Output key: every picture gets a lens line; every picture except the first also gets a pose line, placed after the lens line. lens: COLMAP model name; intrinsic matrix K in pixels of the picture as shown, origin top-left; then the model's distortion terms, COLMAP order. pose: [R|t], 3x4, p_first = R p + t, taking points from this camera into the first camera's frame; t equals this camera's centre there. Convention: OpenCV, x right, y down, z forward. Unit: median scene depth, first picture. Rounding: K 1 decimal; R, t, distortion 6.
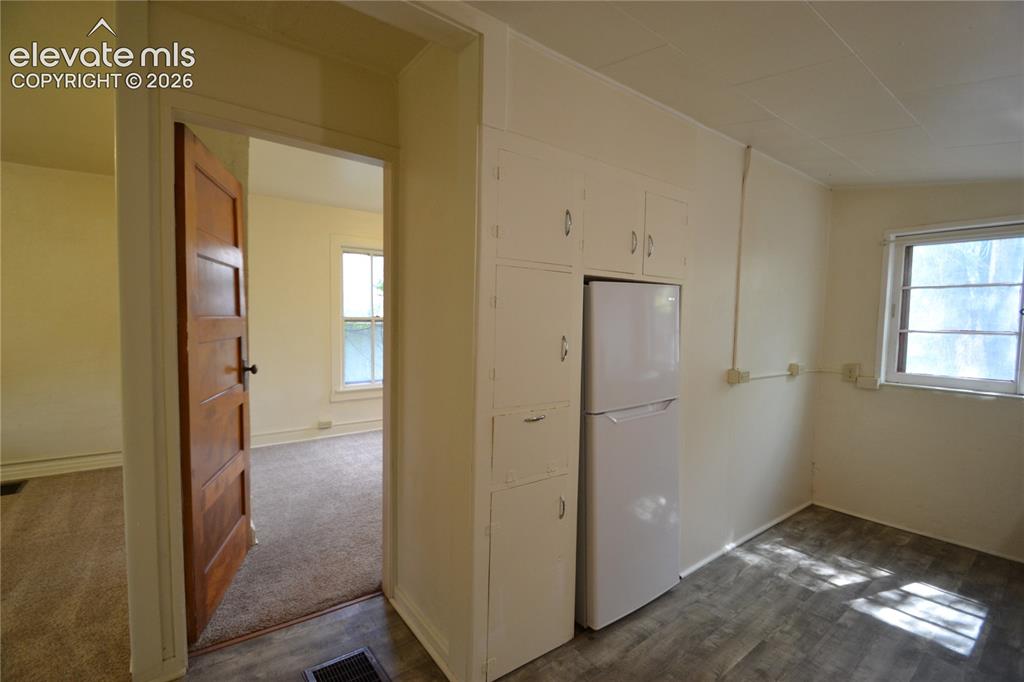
lens RADIAL K [[455.1, 0, 511.4], [0, 455.1, 344.0], [0, 0, 1]] dist [-0.011499, -0.000281]
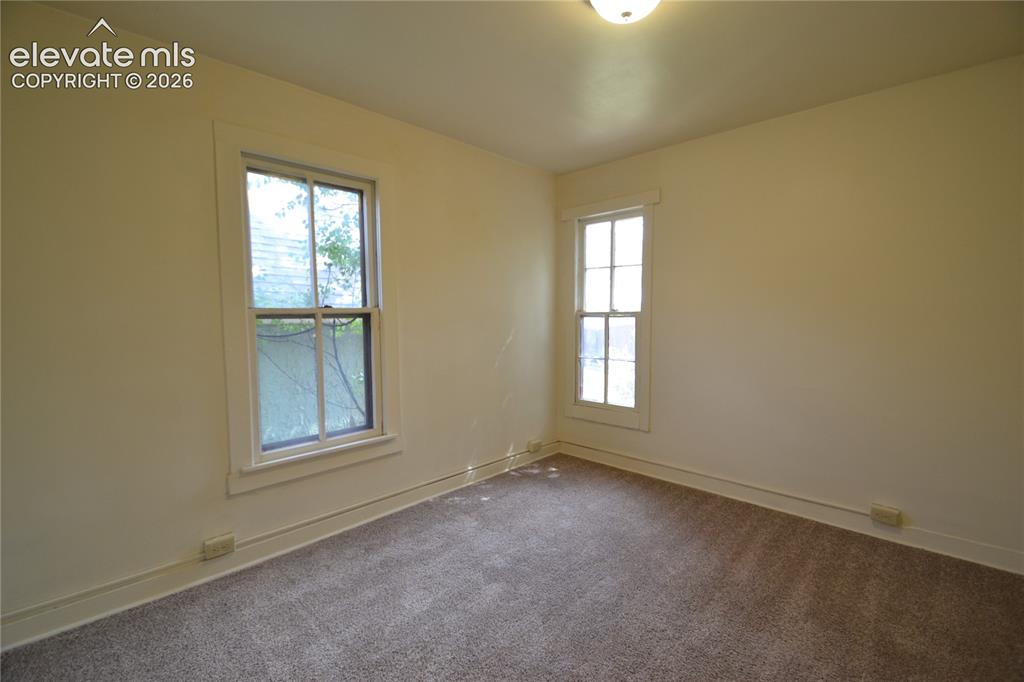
lens RADIAL K [[455.1, 0, 511.4], [0, 455.1, 344.0], [0, 0, 1]] dist [-0.011499, -0.000281]
pose [[0.987615, -0.028398, 0.154308, -0.180901], [0.025720, 0.999482, 0.019323, -0.025260], [-0.154776, -0.015115, 0.987834, 0.500235]]
